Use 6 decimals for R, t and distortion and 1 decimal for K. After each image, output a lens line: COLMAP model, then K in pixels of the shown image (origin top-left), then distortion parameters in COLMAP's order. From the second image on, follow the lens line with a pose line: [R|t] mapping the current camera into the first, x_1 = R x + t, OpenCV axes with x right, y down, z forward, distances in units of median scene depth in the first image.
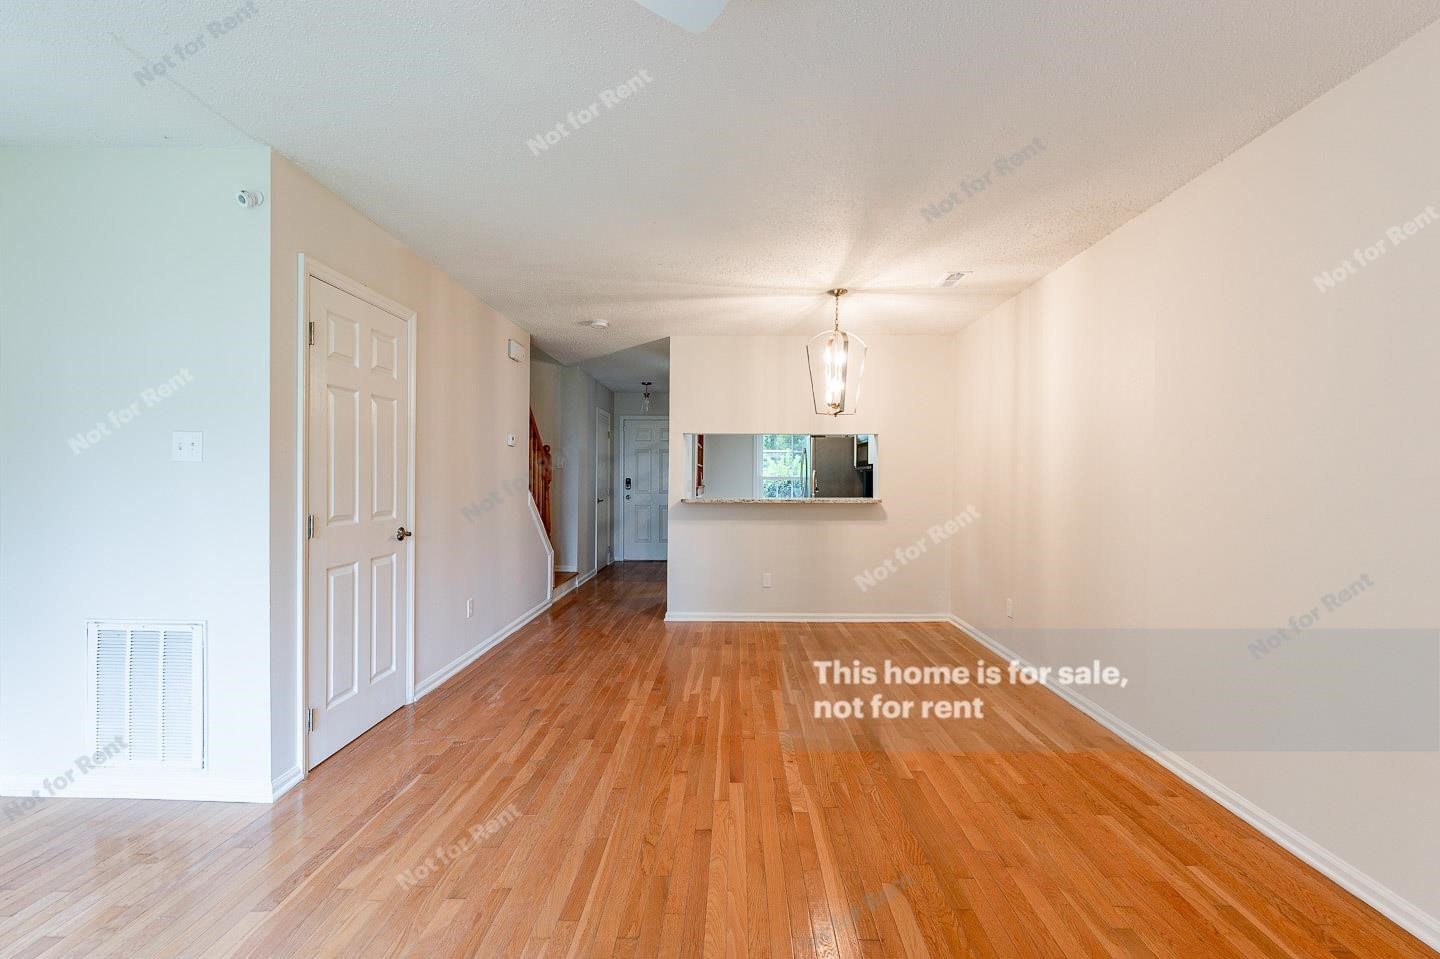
lens RADIAL K [[609.2, 0, 718.9], [0, 609.2, 463.8], [0, 0, 1]] dist [-0.000357, 0.000097]
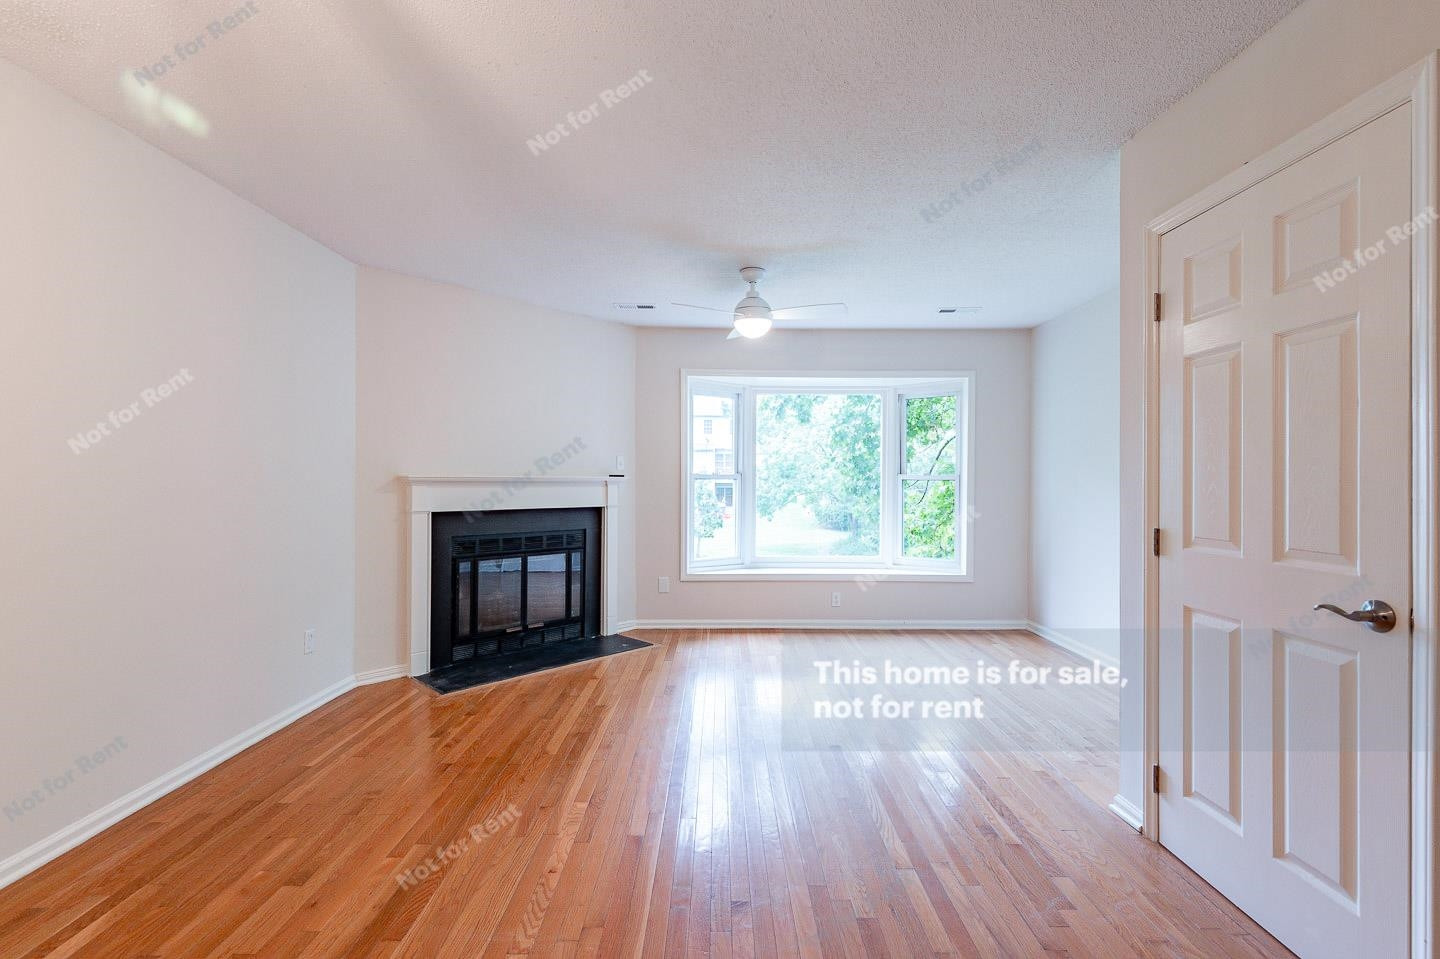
lens RADIAL K [[609.2, 0, 718.9], [0, 609.2, 463.8], [0, 0, 1]] dist [-0.000357, 0.000097]
pose [[-0.999475, -0.012650, -0.029836, -0.056071], [-0.011333, 0.998972, -0.043901, 0.042552], [0.030360, -0.043540, -0.998590, 1.920234]]
